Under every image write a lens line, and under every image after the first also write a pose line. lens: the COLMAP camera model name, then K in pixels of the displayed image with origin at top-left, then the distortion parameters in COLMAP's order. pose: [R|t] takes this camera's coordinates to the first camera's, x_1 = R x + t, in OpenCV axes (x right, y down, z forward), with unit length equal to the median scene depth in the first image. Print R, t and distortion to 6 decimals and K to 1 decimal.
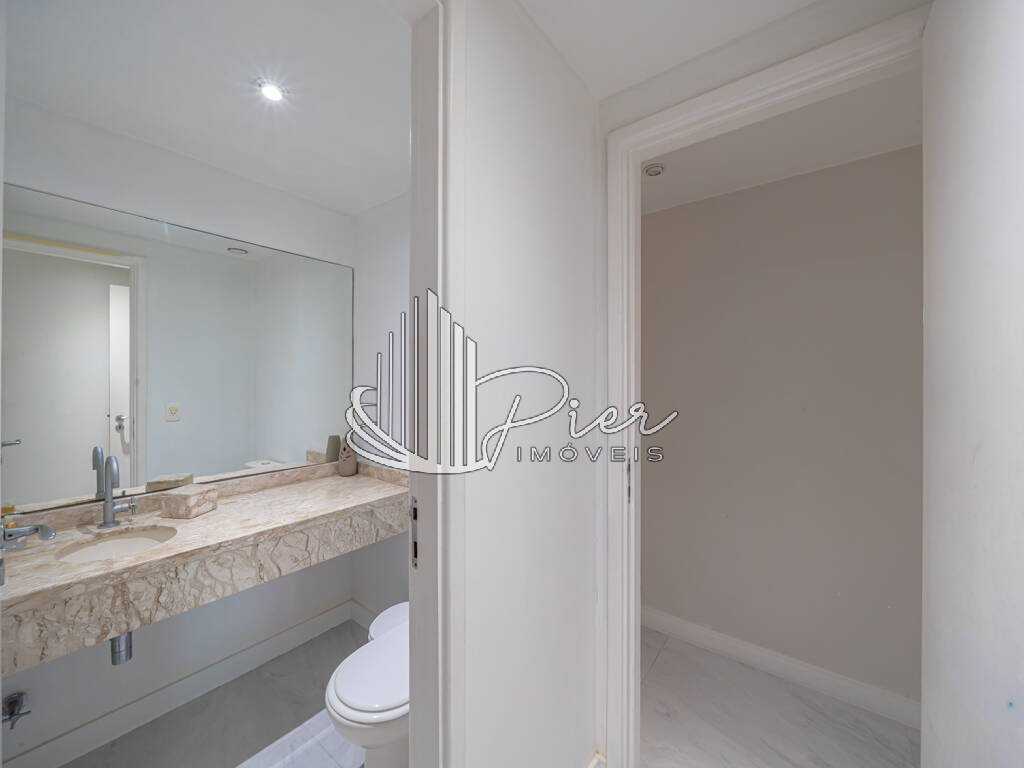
lens RADIAL K [[392.1, 0, 509.2], [0, 392.1, 381.8], [0, 0, 1]] dist [-0.010719, 0.001099]
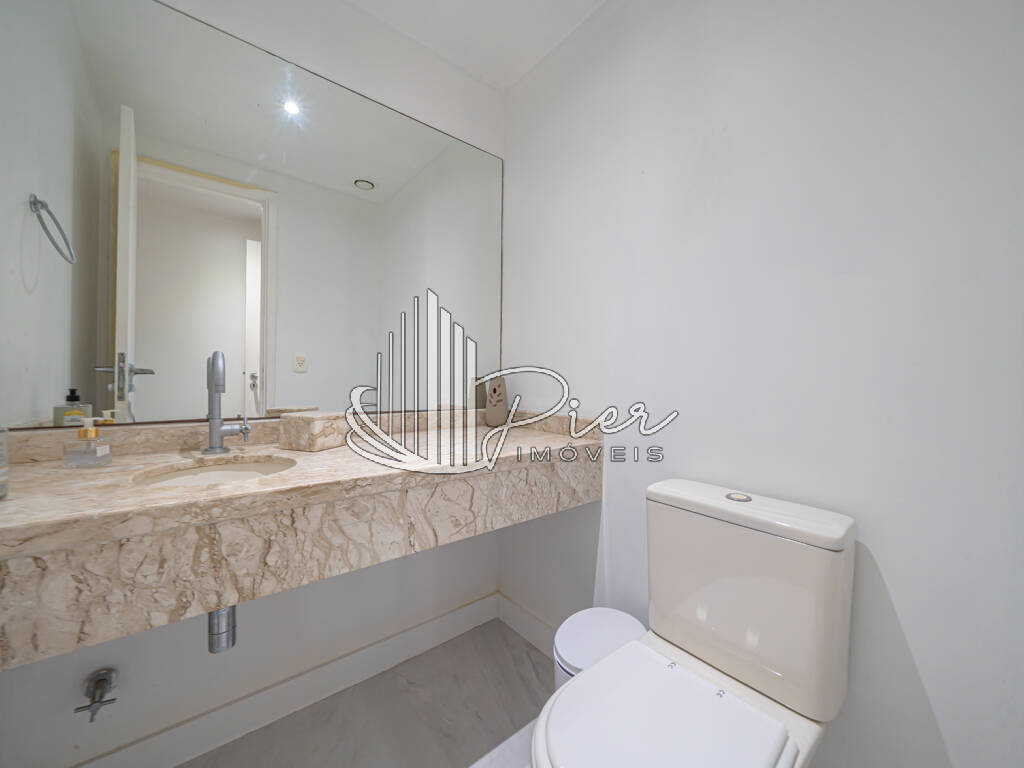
lens RADIAL K [[392.1, 0, 513.2], [0, 392.1, 383.8], [0, 0, 1]] dist [-0.010719, 0.001099]
pose [[0.975521, 0.007383, -0.219784, -0.361731], [-0.007366, 0.999972, 0.000895, 0.258202], [0.219785, 0.000745, 0.975548, 0.447903]]
